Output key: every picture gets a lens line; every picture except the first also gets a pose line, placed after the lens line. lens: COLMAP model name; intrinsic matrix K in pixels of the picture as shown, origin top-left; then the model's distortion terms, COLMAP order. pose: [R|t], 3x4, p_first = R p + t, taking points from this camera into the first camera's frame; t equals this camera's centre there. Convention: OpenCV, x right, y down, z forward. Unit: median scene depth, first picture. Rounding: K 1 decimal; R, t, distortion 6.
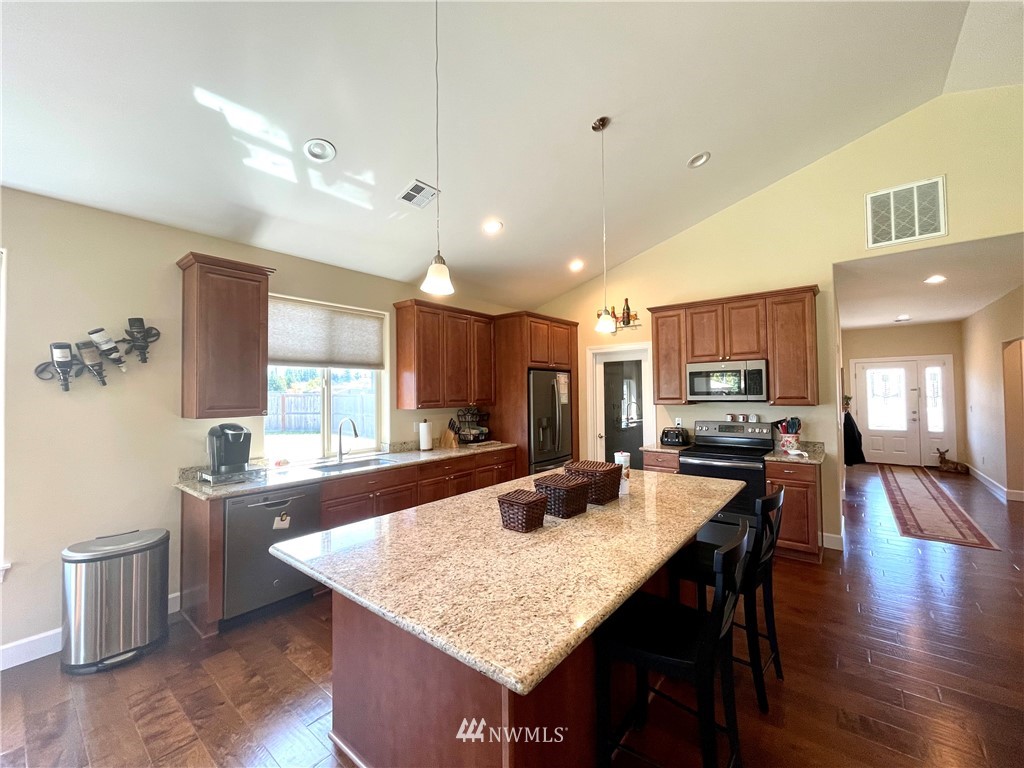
lens RADIAL K [[416.9, 0, 512.4], [0, 416.9, 382.9], [0, 0, 1]] dist [-0.001217, -0.000101]
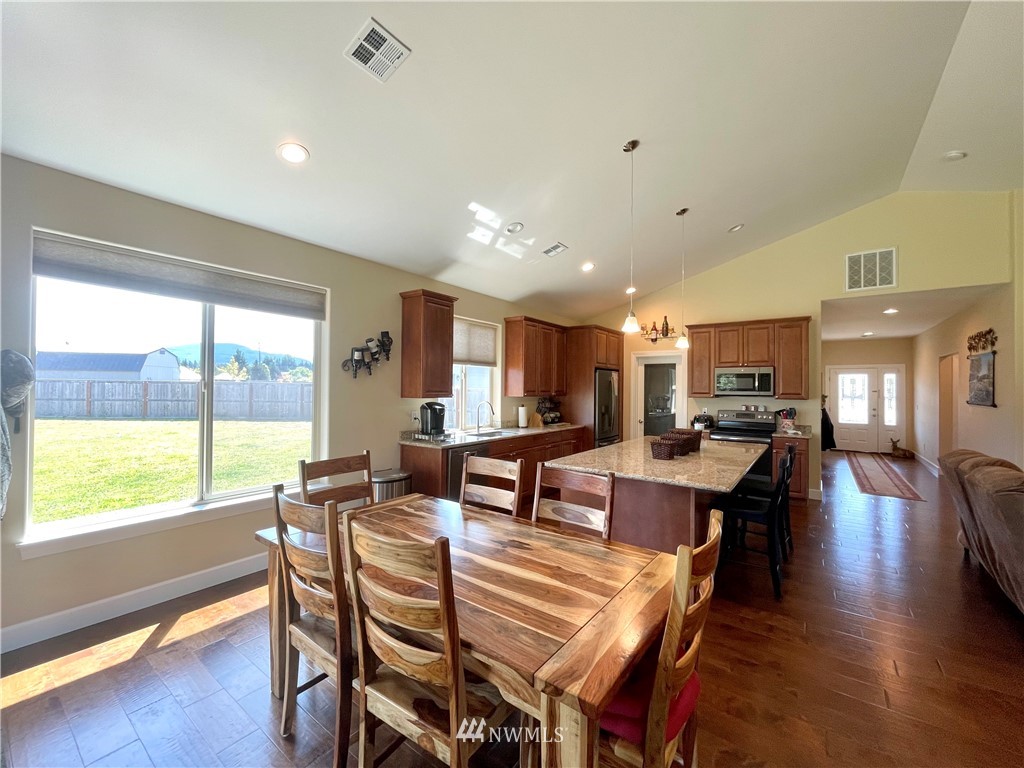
lens RADIAL K [[416.9, 0, 512.4], [0, 416.9, 382.9], [0, 0, 1]] dist [-0.001217, -0.000101]
pose [[0.998635, 0.022456, 0.047161, -0.314224], [-0.023007, 0.999673, 0.011173, 0.003646], [-0.046895, -0.012243, 0.998825, -0.342257]]
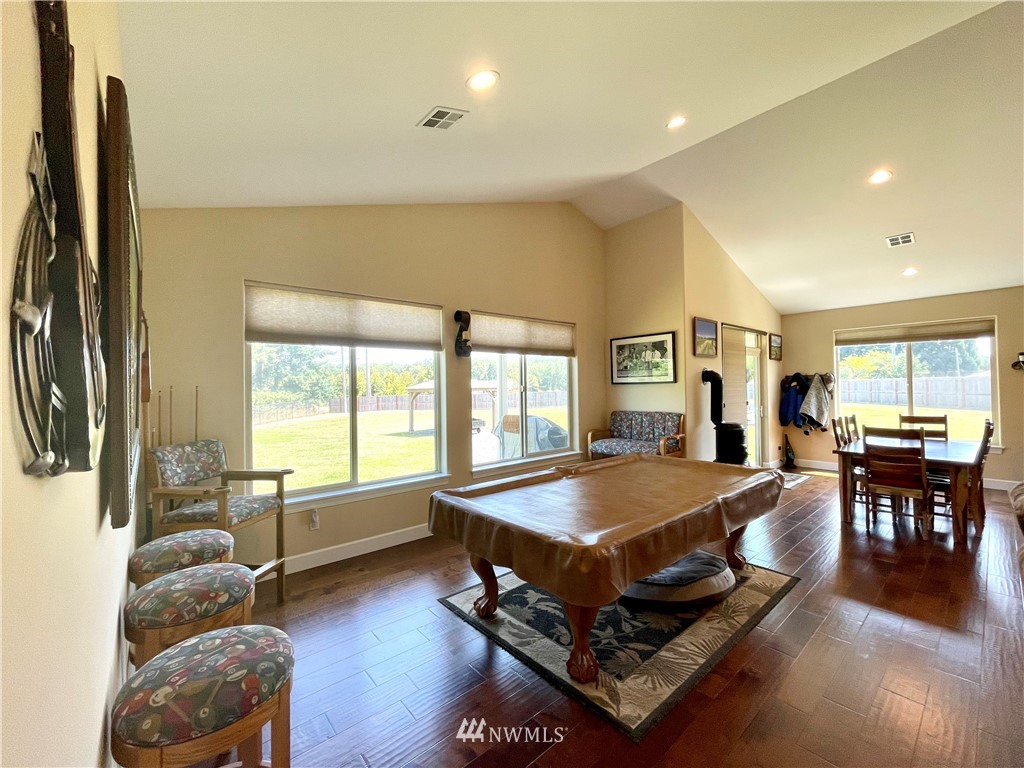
lens RADIAL K [[416.9, 0, 512.4], [0, 416.9, 382.9], [0, 0, 1]] dist [-0.001217, -0.000101]
pose [[-0.177304, 0.002556, -0.984153, 0.872958], [0.040473, 0.999170, -0.004697, -0.019230], [0.983324, -0.040664, -0.177260, -0.709913]]
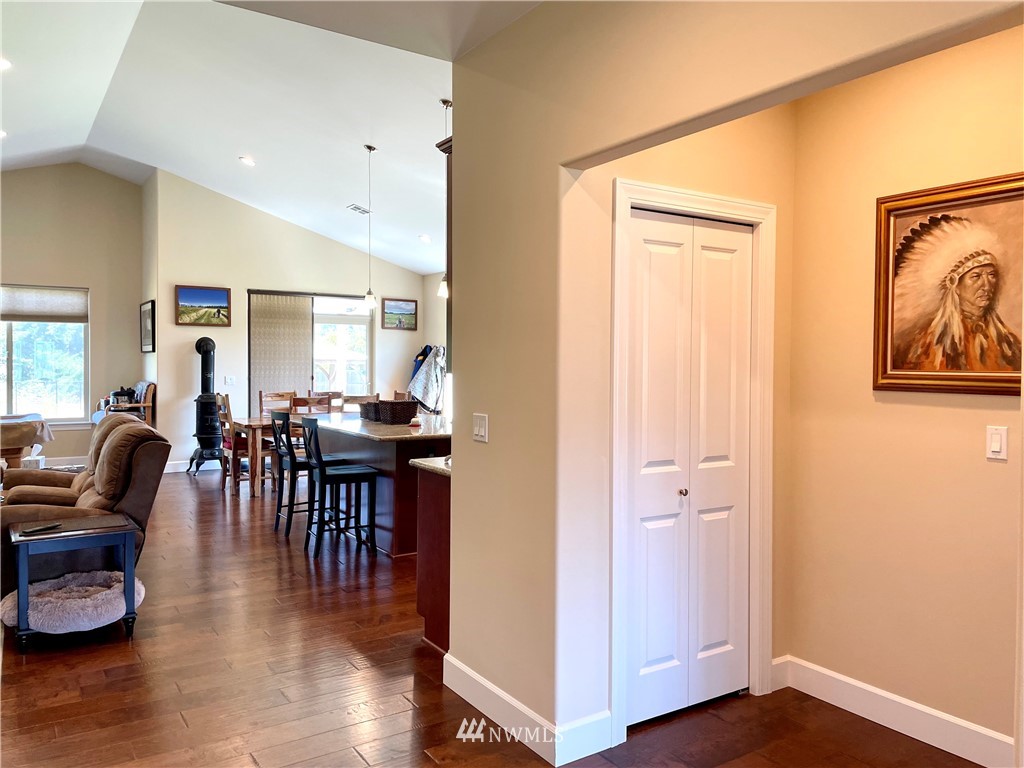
lens RADIAL K [[773.5, 0, 530.9], [0, 773.5, 375.4], [0, 0, 1]] dist [0.066573, -0.082852]
pose [[-0.289761, 0.023601, -0.956808, 1.425043], [0.018698, 0.999645, 0.018995, 0.037618], [0.956916, -0.012386, -0.290099, 1.202722]]
